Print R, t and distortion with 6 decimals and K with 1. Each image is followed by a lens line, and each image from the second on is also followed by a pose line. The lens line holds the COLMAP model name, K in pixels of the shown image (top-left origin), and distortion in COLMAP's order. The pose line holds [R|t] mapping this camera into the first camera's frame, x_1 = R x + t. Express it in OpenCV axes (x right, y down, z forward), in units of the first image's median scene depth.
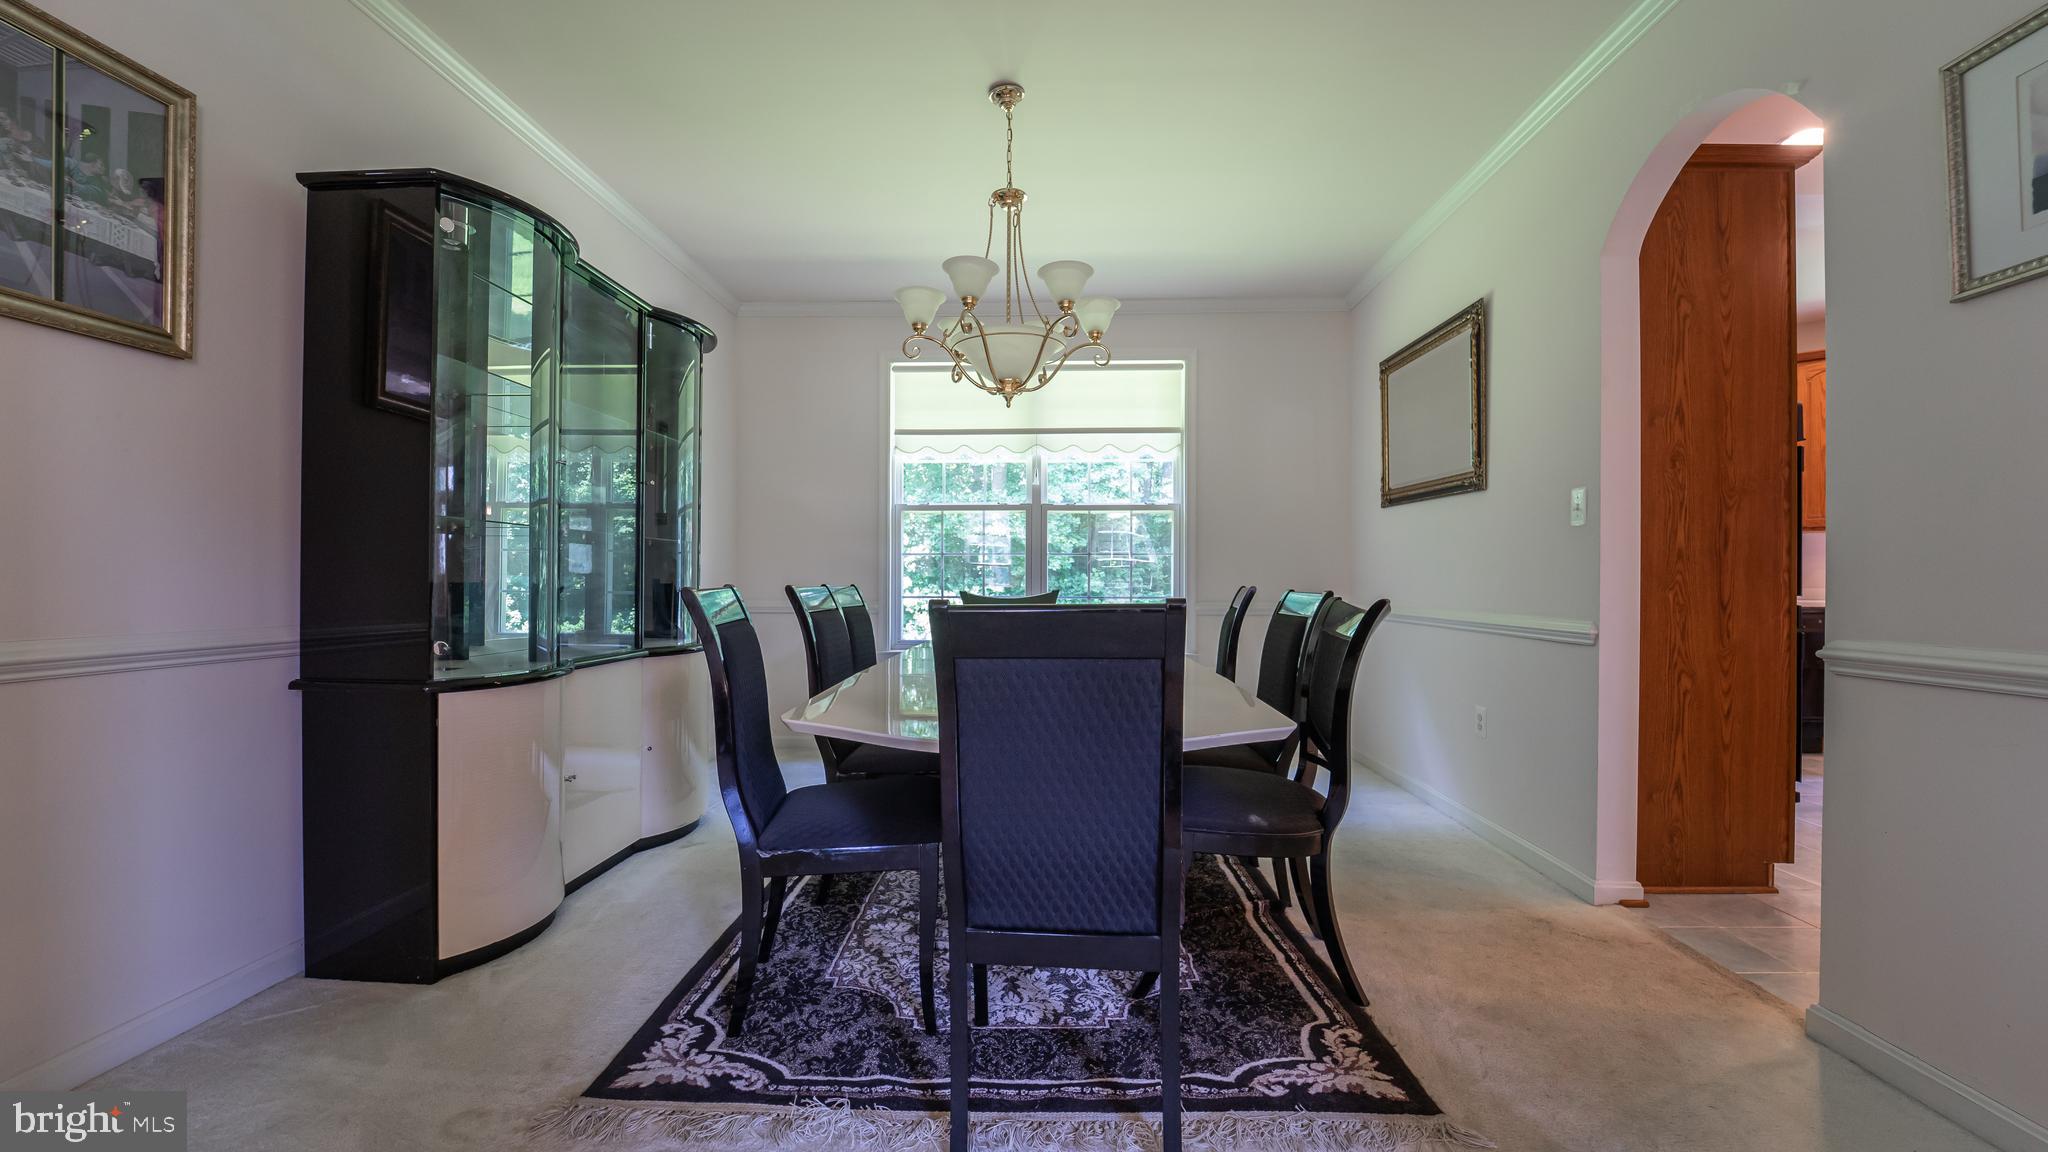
lens RADIAL K [[835.0, 0, 1012.5], [0, 835.0, 577.8], [0, 0, 1]] dist [-0.028722, 0.006046]
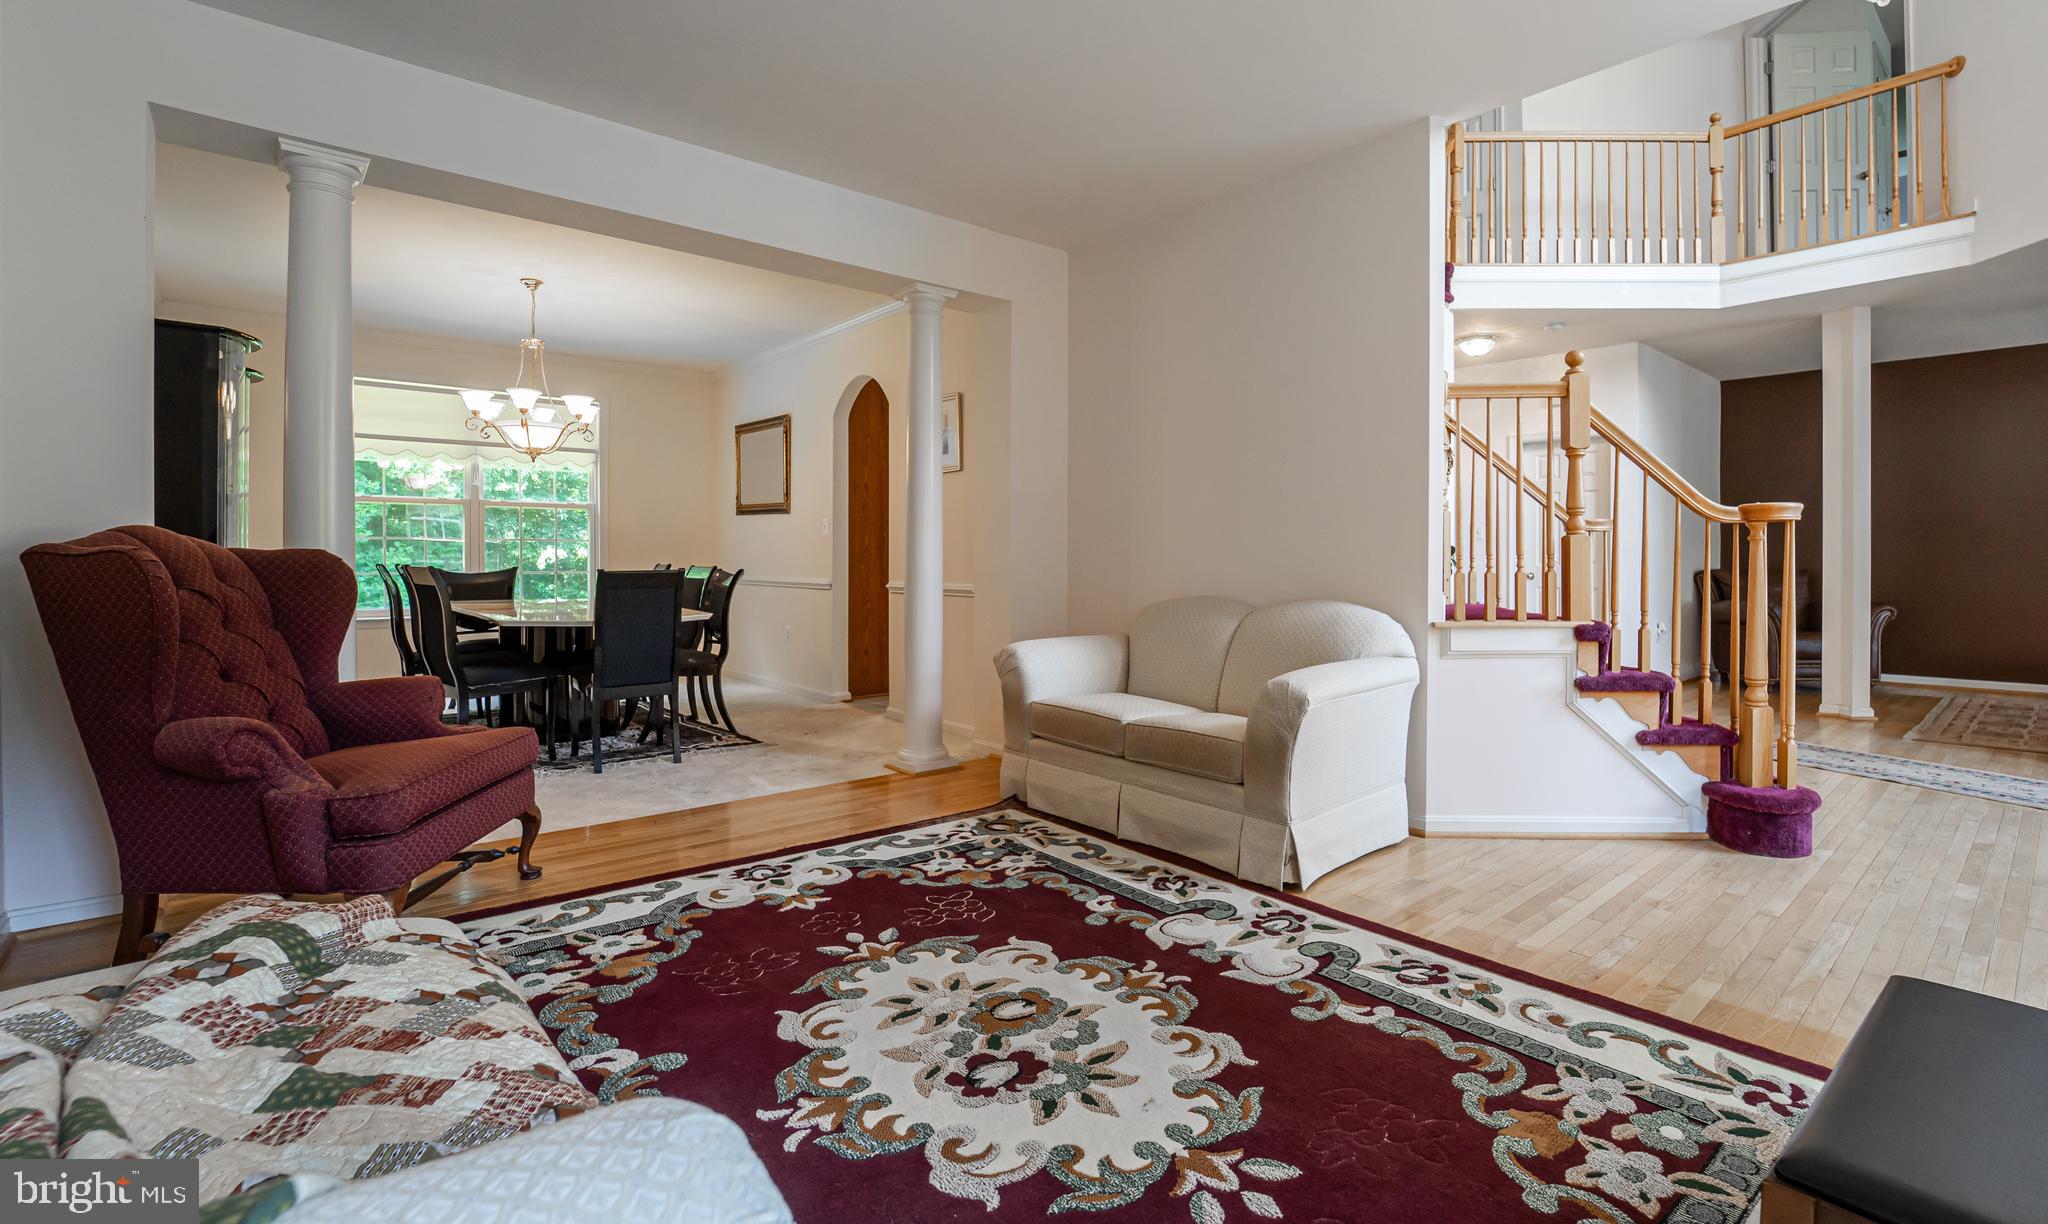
lens RADIAL K [[930.2, 0, 1061.6], [0, 930.2, 548.7], [0, 0, 1]] dist [-0.018896, 0.000067]
pose [[0.719974, -0.000690, 0.694001, -0.476672], [0.000512, 1.000000, 0.000463, -0.022437], [-0.694001, 0.000022, 0.719974, -1.001150]]
